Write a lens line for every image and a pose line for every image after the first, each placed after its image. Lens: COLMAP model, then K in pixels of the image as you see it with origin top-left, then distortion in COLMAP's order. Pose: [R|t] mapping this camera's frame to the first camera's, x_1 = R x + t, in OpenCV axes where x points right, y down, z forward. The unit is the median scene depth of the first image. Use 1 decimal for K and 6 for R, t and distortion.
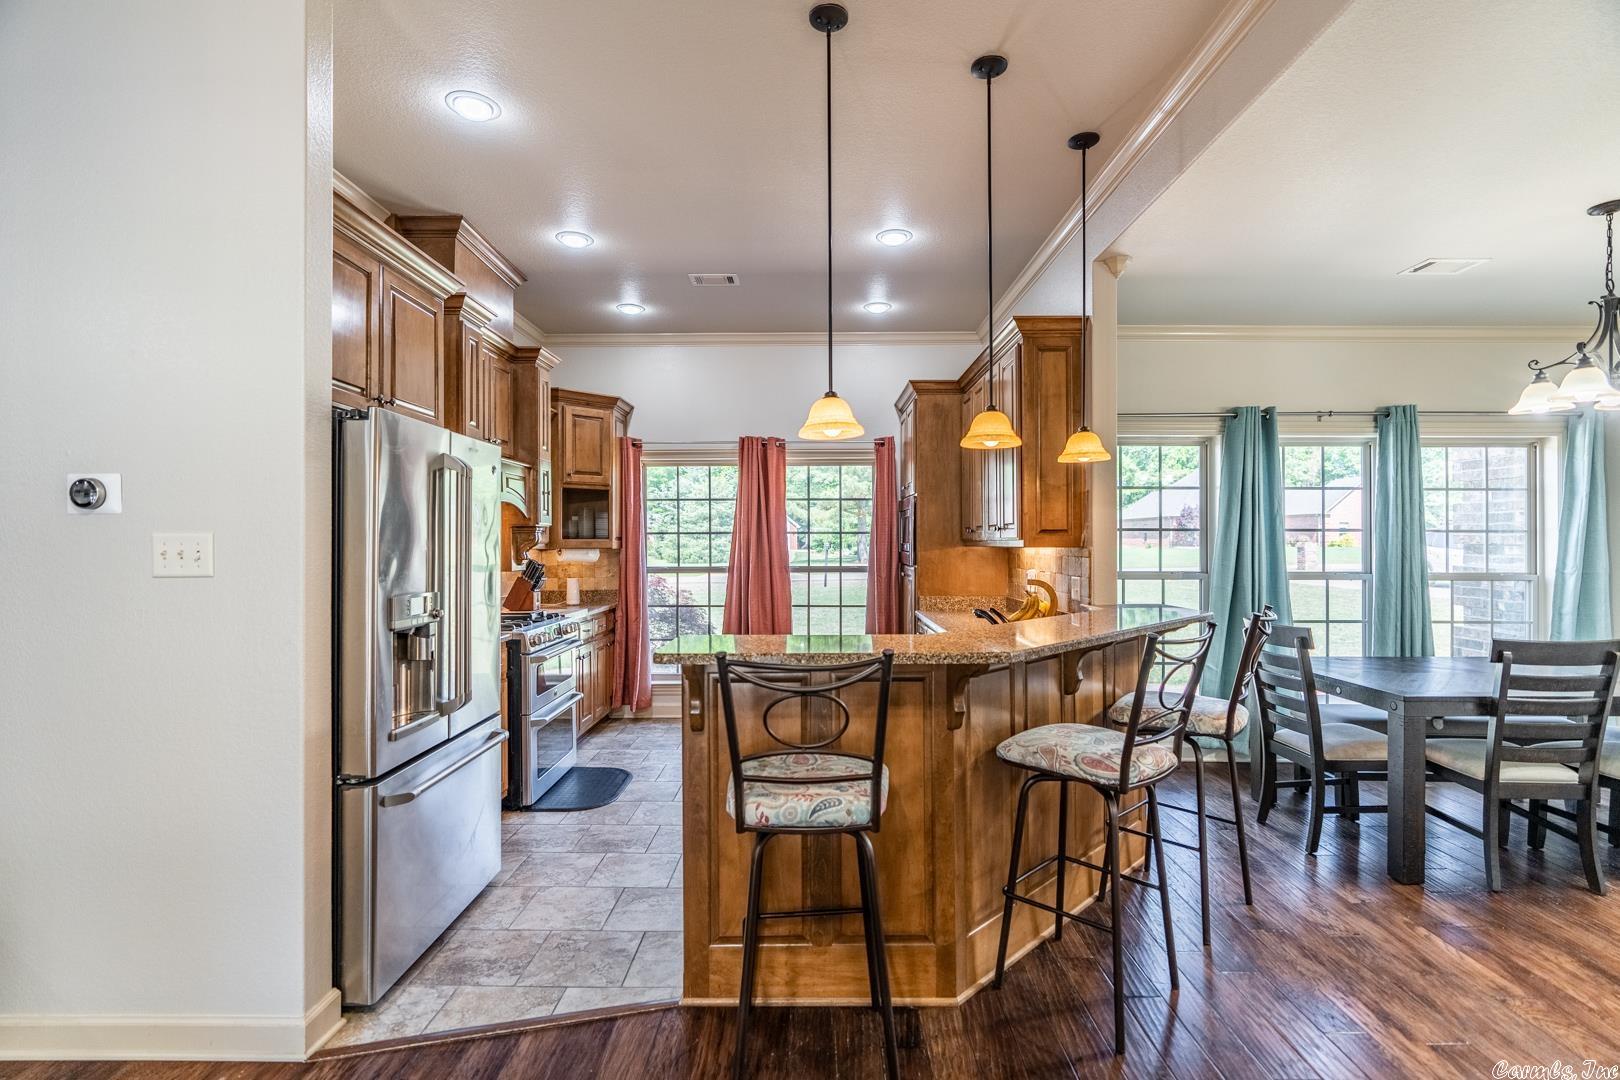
lens RADIAL K [[740.9, 0, 819.2], [0, 740.9, 539.5], [0, 0, 1]] dist [-0.010713, 0.004161]
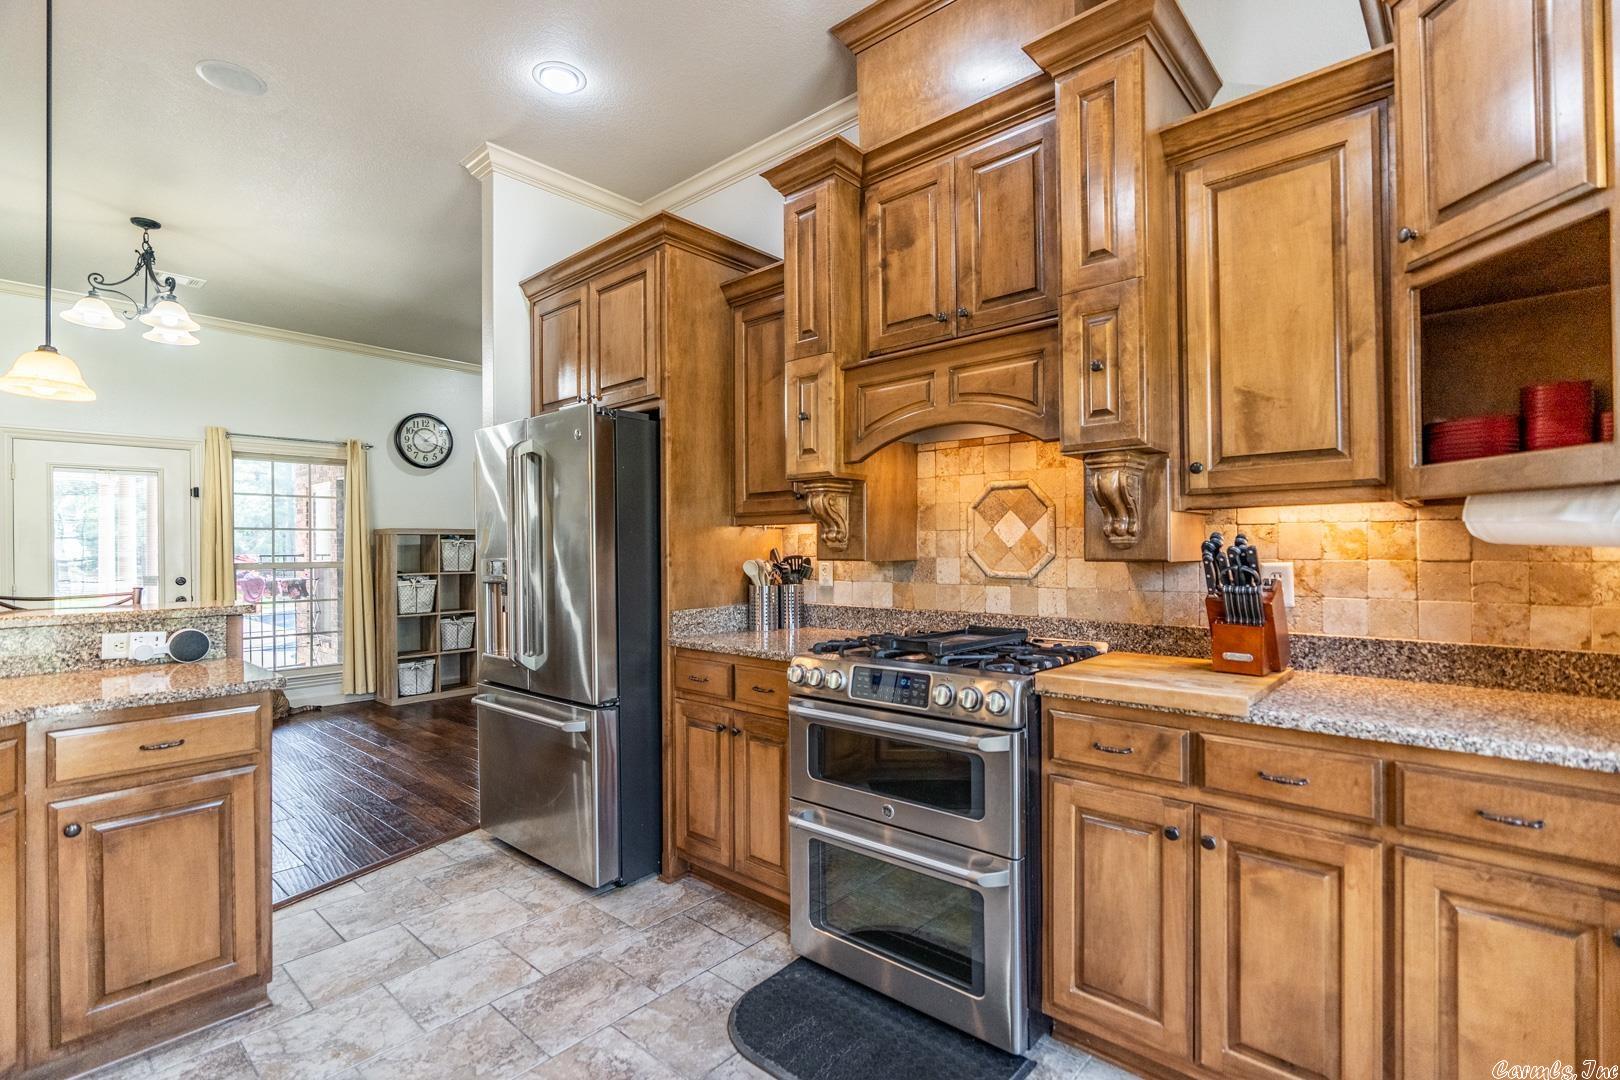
lens RADIAL K [[740.9, 0, 805.1], [0, 740.9, 540.9], [0, 0, 1]] dist [-0.010713, 0.004161]
pose [[-0.667354, 0.000456, -0.744741, 0.062829], [0.013110, 0.999852, -0.011136, 0.063132], [0.744626, -0.017196, -0.667261, 2.167158]]
